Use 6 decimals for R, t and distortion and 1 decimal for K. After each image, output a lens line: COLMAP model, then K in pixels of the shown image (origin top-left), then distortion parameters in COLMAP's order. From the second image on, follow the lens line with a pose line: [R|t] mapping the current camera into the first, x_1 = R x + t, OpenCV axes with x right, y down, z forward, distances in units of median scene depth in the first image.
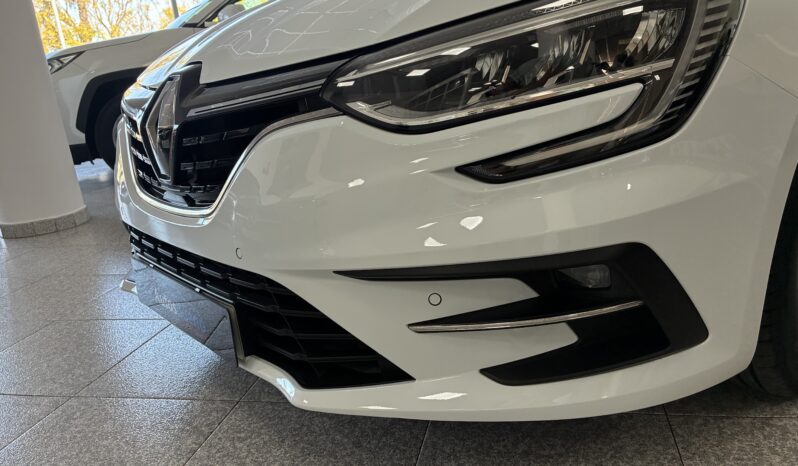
lens RADIAL K [[605.3, 0, 399.1], [0, 605.3, 232.2], [0, 0, 1]] dist [0.048550, -0.067120]
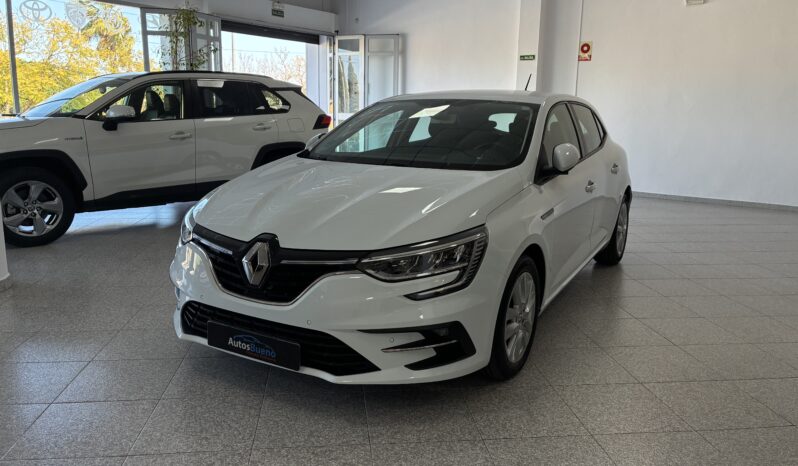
lens RADIAL K [[604.9, 0, 398.2], [0, 604.9, 227.2], [0, 0, 1]] dist [0.044368, -0.058771]
pose [[0.933738, 0.063370, 0.352302, -0.925930], [-0.027180, 0.993915, -0.106742, -0.109656], [-0.356923, 0.090093, 0.929779, -1.663201]]
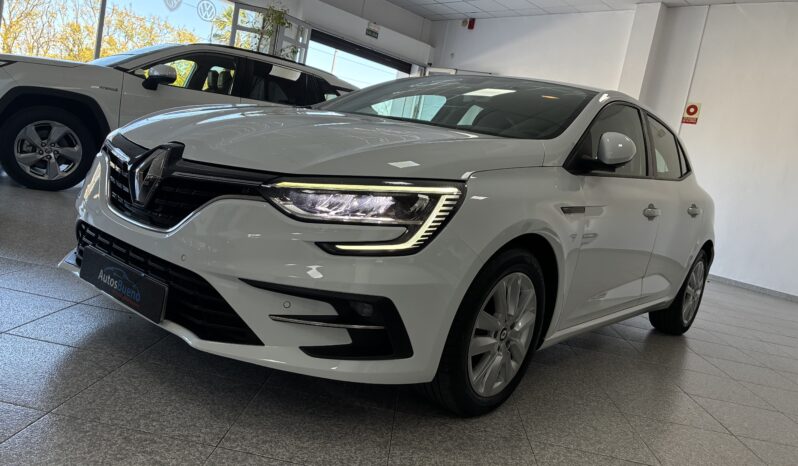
lens RADIAL K [[604.9, 0, 398.2], [0, 604.9, 227.2], [0, 0, 1]] dist [0.044368, -0.058771]
pose [[0.940290, 0.271136, 0.205765, -0.072320], [-0.234437, 0.954172, -0.185999, 0.150007], [-0.246766, 0.126654, 0.960763, -0.979633]]
